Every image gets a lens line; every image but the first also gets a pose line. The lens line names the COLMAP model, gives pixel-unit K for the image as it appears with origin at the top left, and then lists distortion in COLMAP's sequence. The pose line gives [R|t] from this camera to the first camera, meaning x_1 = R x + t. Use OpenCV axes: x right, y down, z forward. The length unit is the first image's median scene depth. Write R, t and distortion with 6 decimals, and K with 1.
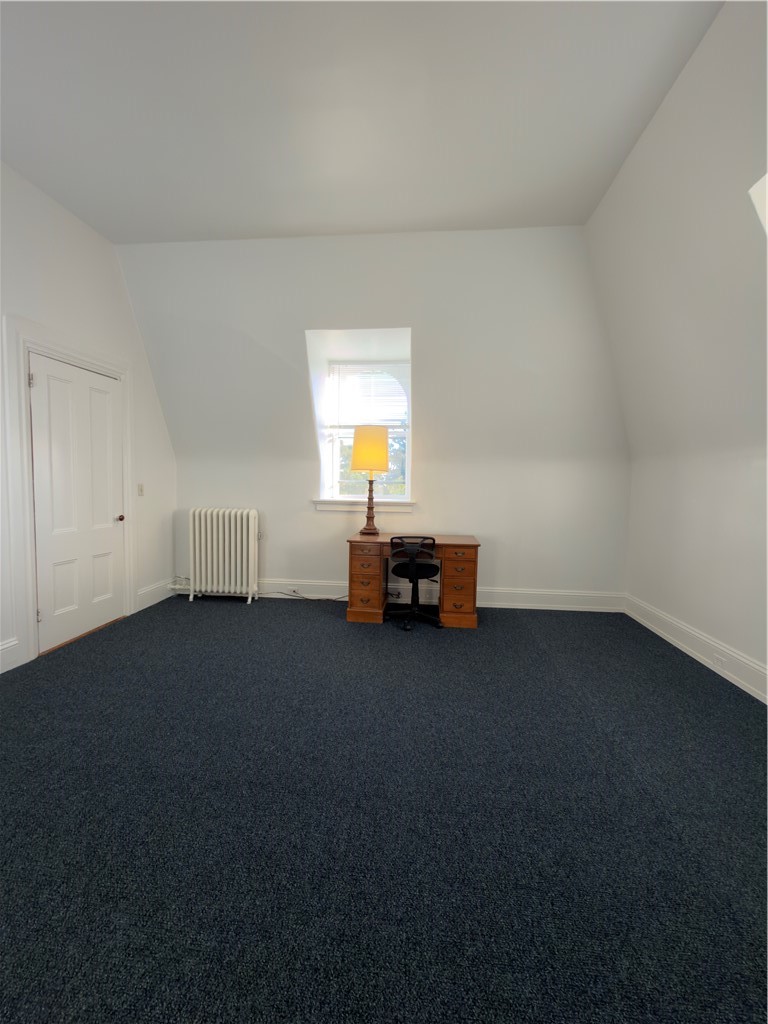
lens RADIAL K [[407.6, 0, 382.8], [0, 407.6, 512.7], [0, 0, 1]] dist [-0.000608, -0.000088]
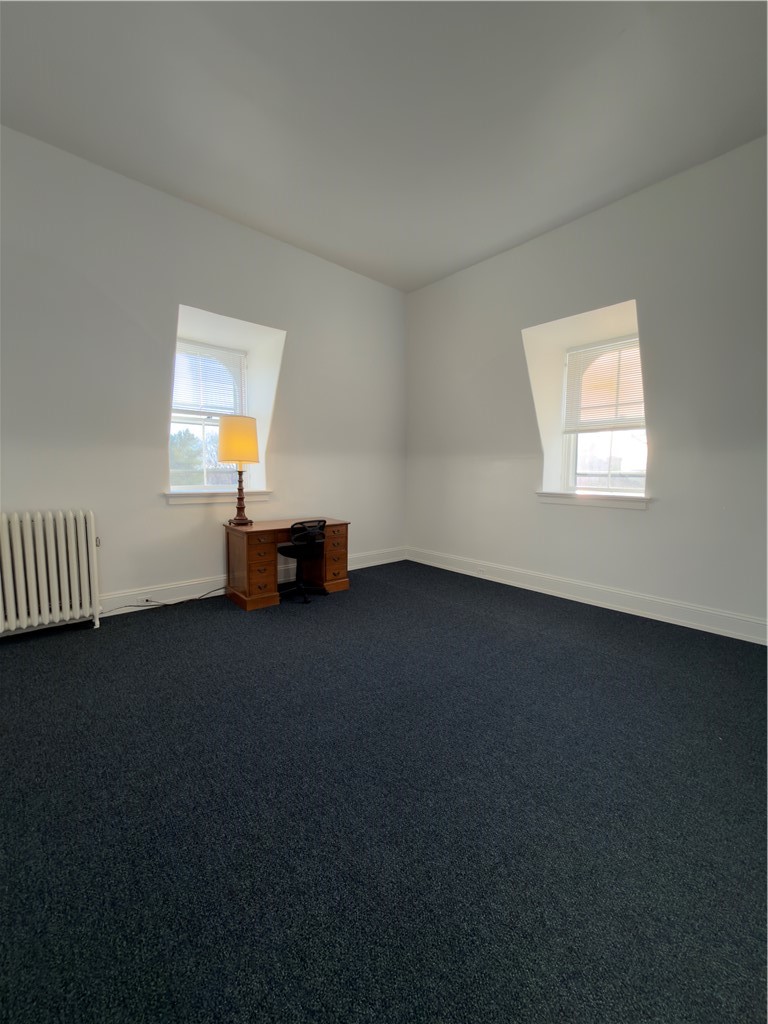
lens RADIAL K [[407.6, 0, 382.8], [0, 407.6, 512.7], [0, 0, 1]] dist [-0.000608, -0.000088]
pose [[0.683078, -0.083221, 0.725589, -0.572476], [0.049860, 0.996483, 0.067352, -0.029506], [-0.728642, -0.009829, 0.684825, 0.057862]]
